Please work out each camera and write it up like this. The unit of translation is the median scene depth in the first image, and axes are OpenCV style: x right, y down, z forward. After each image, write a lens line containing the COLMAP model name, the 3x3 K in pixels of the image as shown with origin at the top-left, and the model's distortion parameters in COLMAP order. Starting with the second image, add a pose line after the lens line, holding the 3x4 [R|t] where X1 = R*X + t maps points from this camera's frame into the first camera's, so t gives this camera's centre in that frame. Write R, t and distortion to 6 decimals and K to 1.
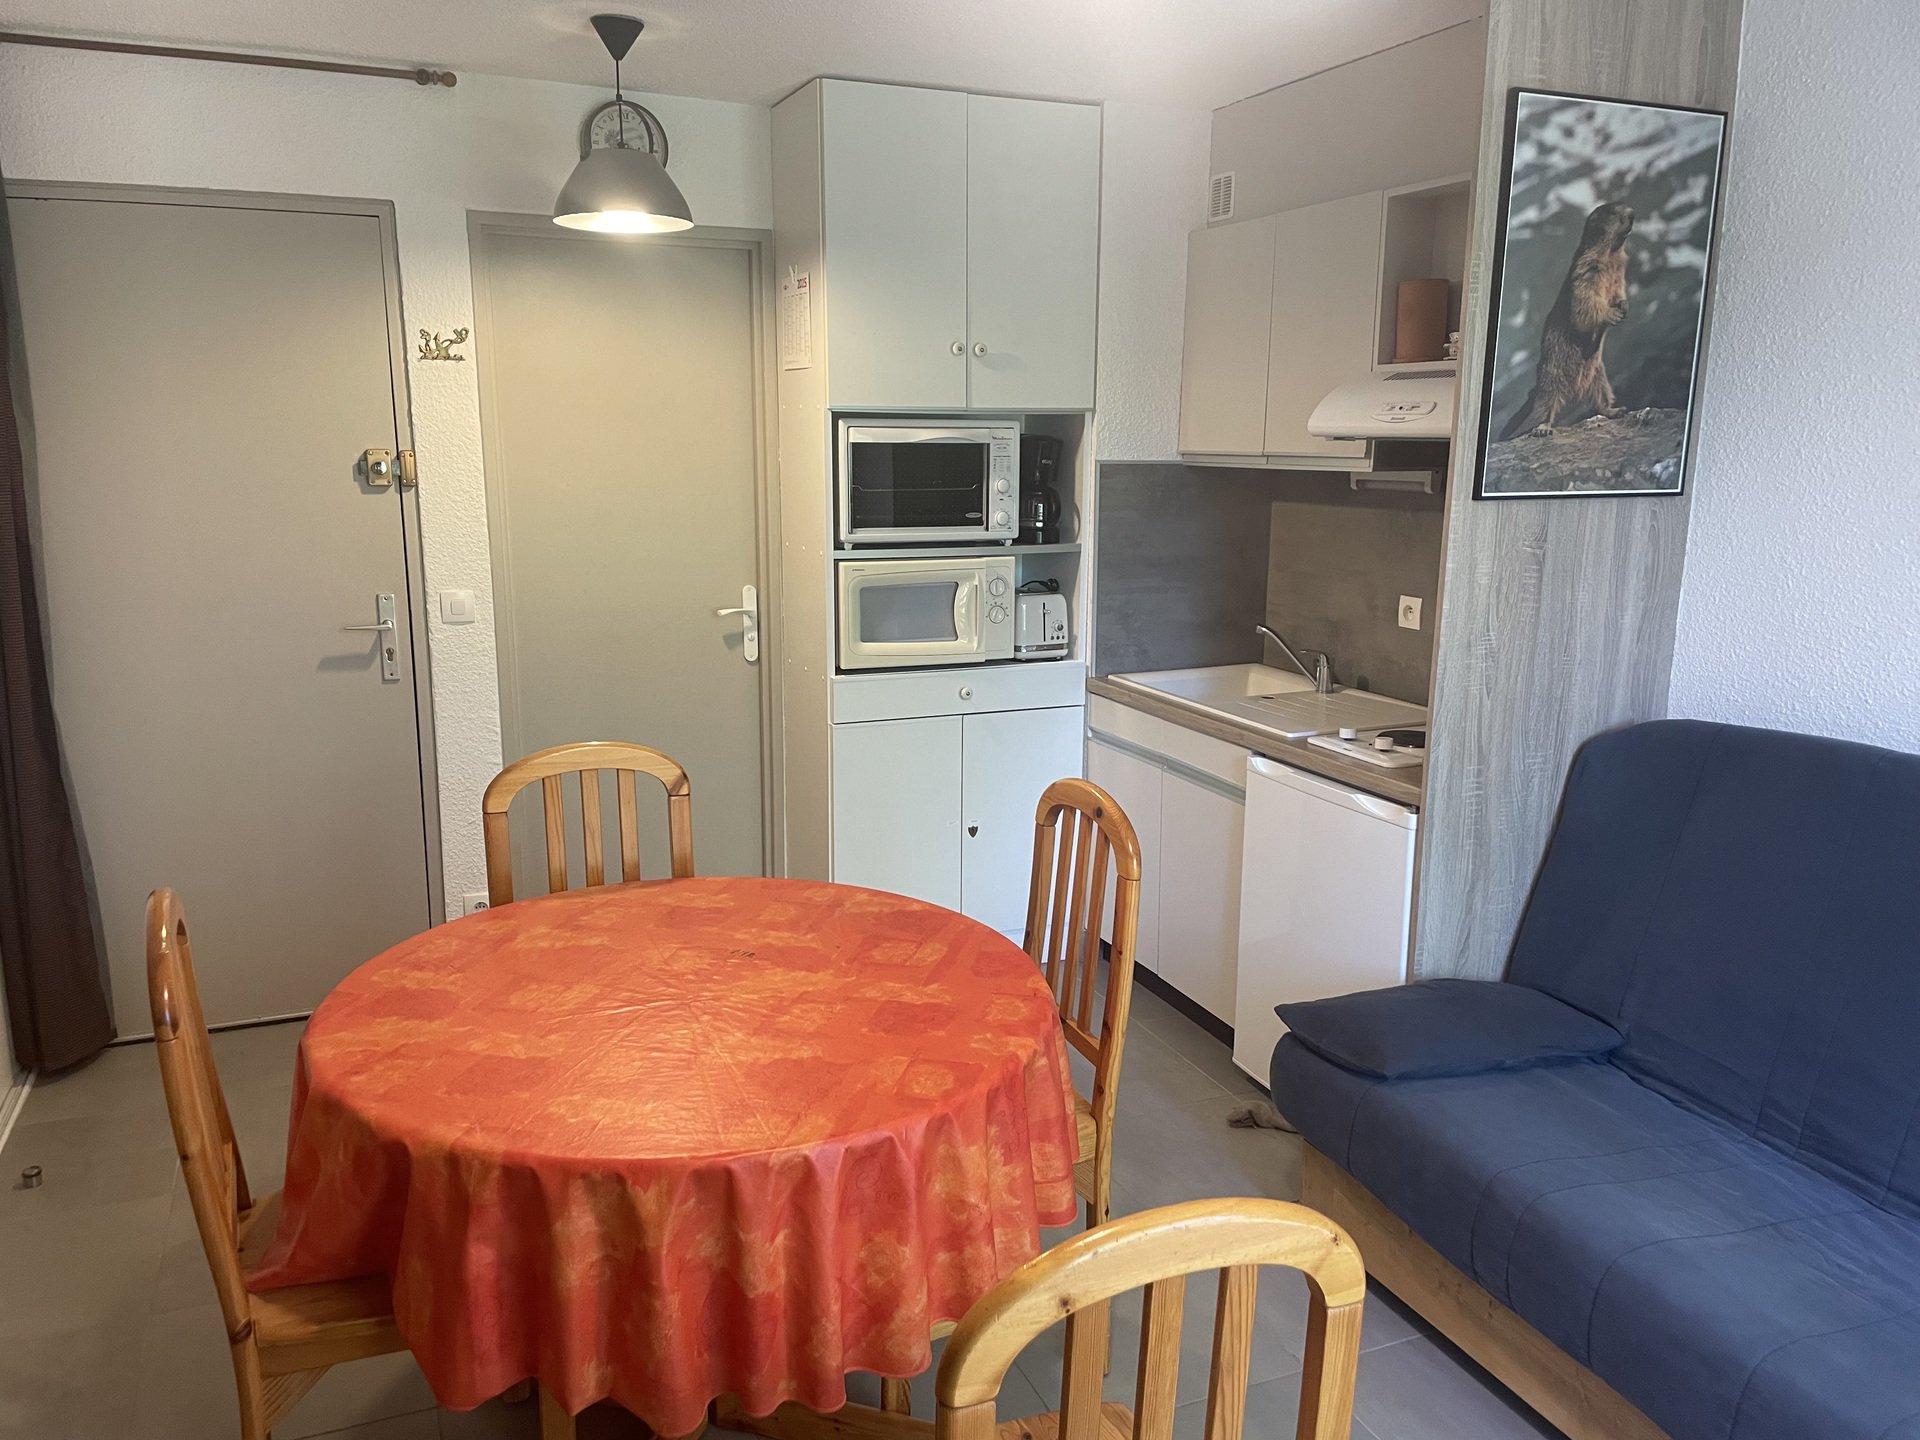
lens RADIAL K [[1442.7, 0, 960.6], [0, 1442.7, 731.2], [0, 0, 1]] dist [0.010356, -0.028982]
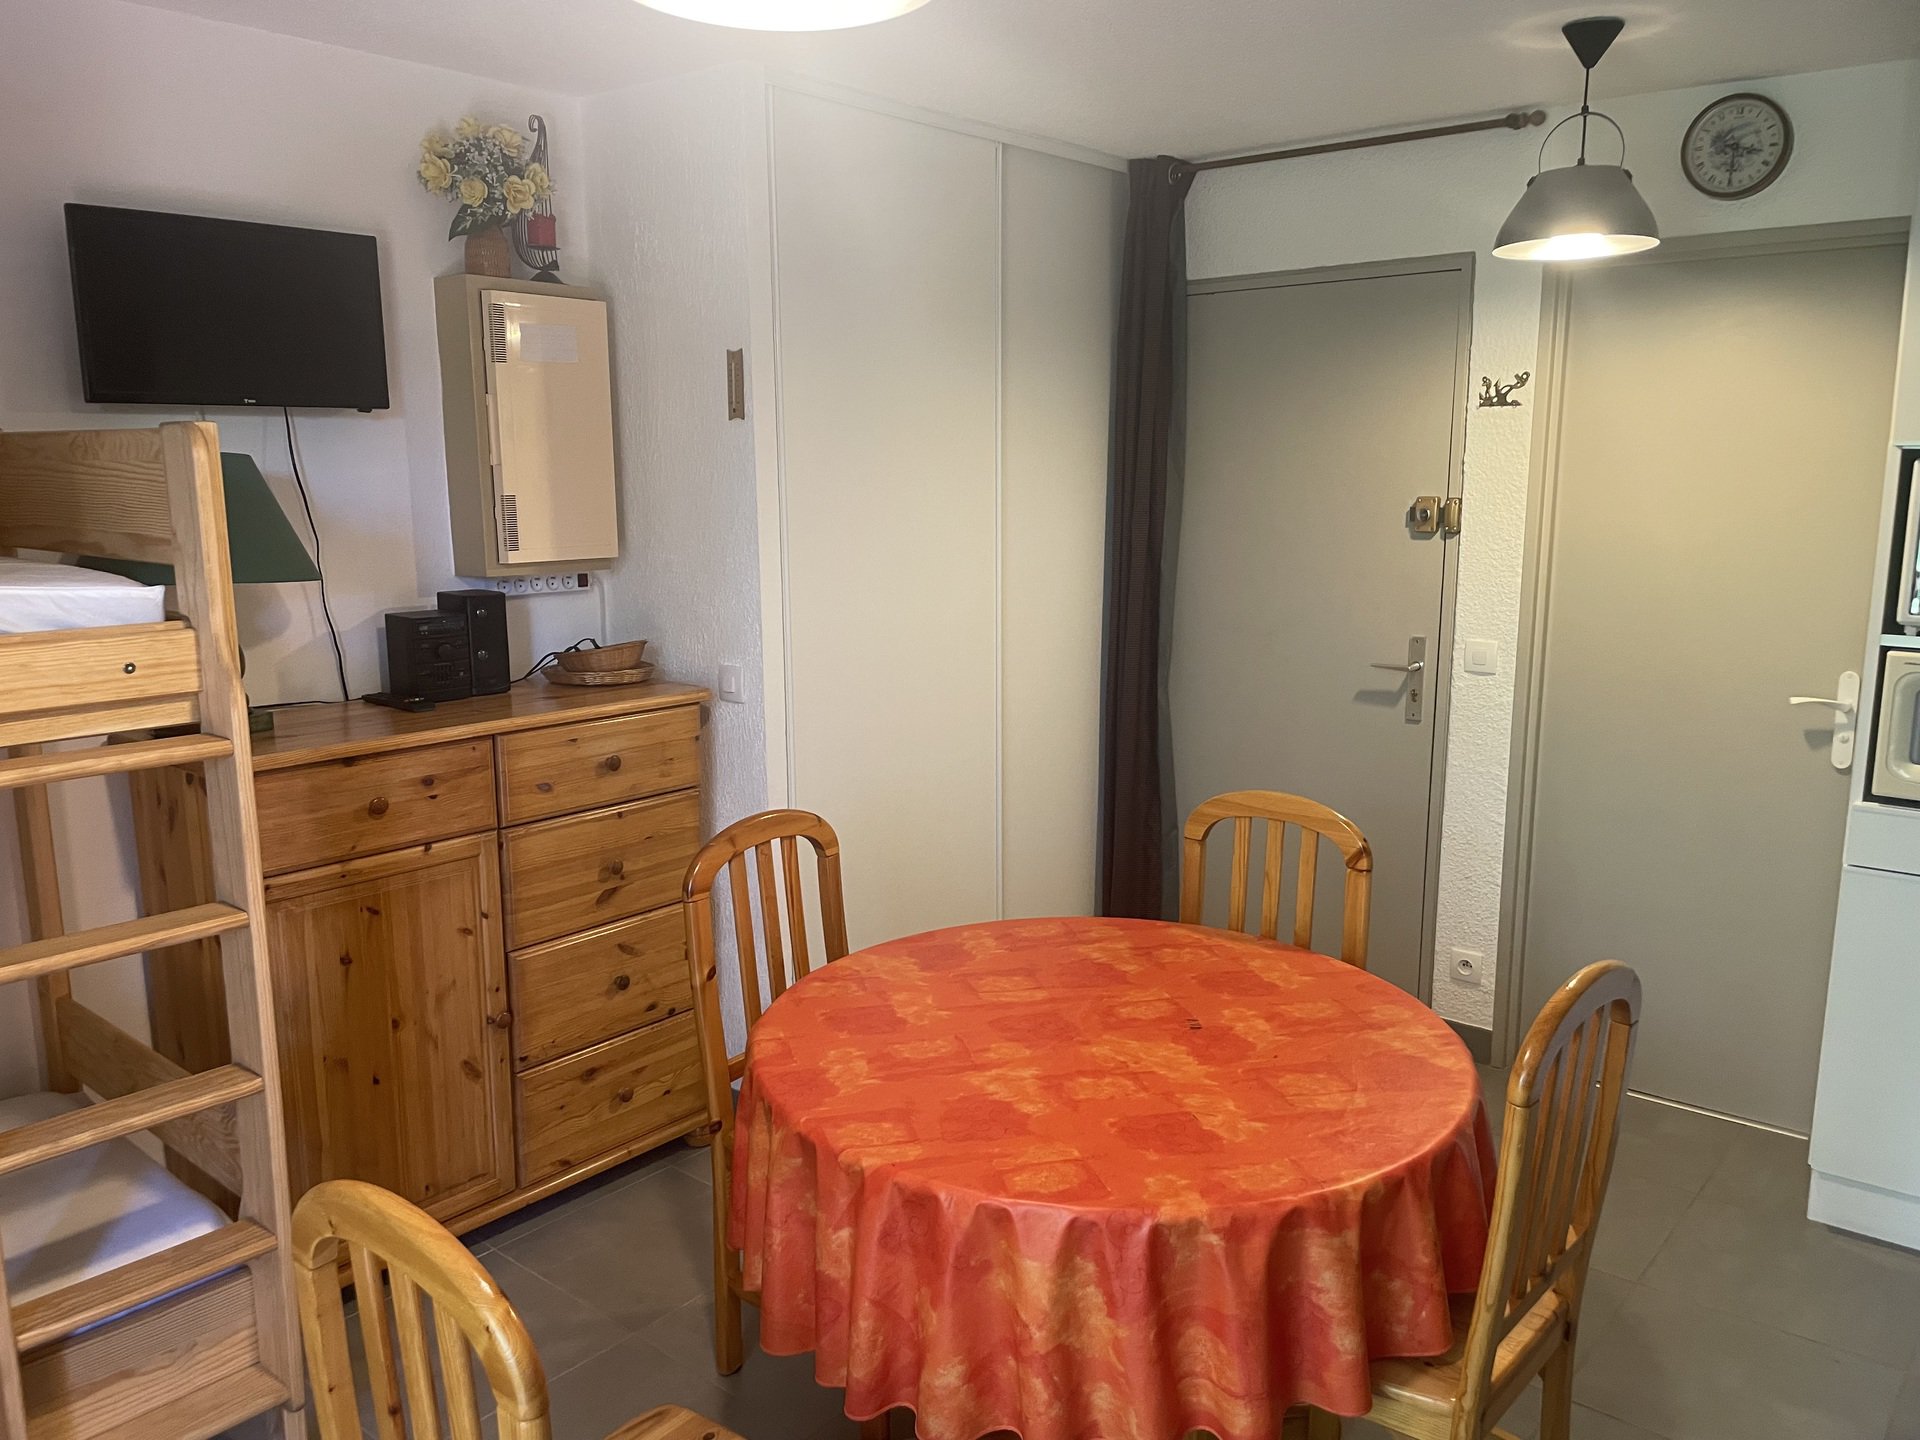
lens RADIAL K [[1442.7, 0, 953.1], [0, 1442.7, 721.0], [0, 0, 1]] dist [0.010356, -0.028982]
pose [[0.434586, 0.144296, -0.888996, 0.383052], [-0.174030, 0.981933, 0.074306, -0.055293], [0.883656, 0.122420, 0.451846, 0.254545]]
